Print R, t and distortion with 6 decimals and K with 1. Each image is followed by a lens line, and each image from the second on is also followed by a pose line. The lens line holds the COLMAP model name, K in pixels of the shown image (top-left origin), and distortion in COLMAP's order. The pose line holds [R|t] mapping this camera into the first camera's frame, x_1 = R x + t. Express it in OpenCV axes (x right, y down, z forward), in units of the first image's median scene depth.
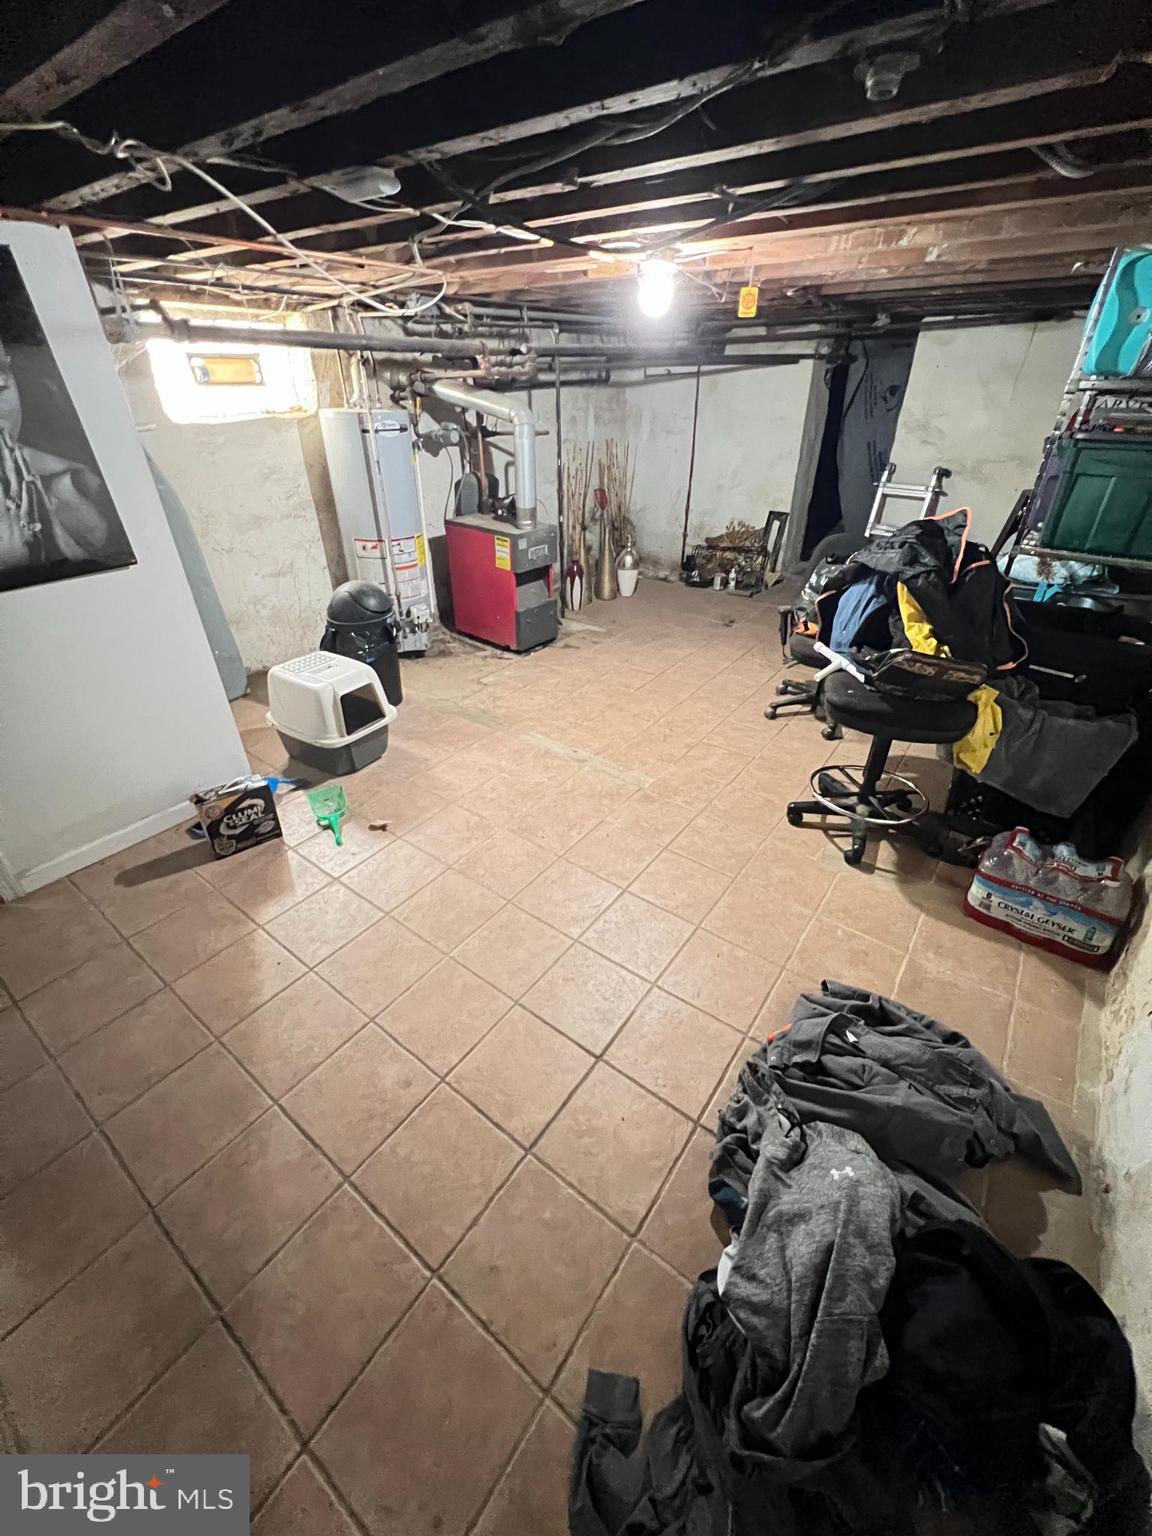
lens RADIAL K [[621.3, 0, 575.0], [0, 621.3, 765.7], [0, 0, 1]] dist [0.000114, 0.000019]
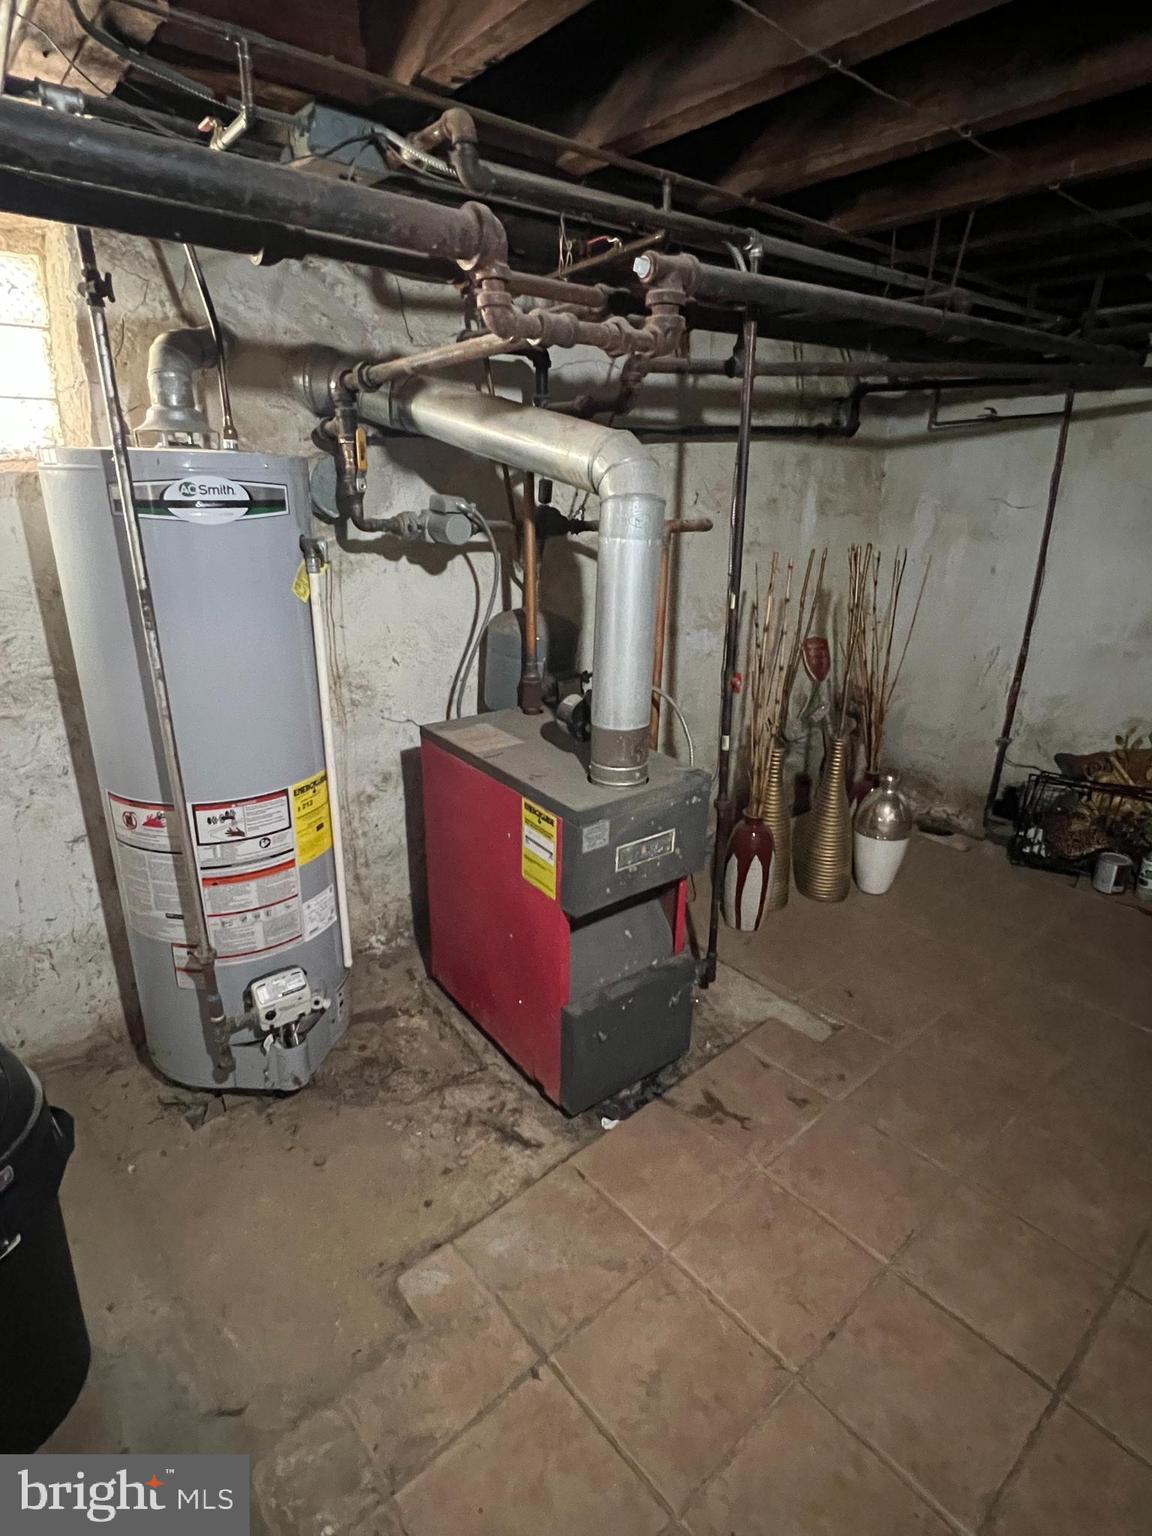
lens RADIAL K [[802.7, 0, 571.5], [0, 802.7, 765.1], [0, 0, 1]] dist [0.000825, 0.000328]
pose [[0.975033, 0.080276, -0.207042, -0.011154], [-0.122092, 0.972594, -0.197874, -0.259125], [0.185484, 0.218212, 0.958112, 0.494784]]
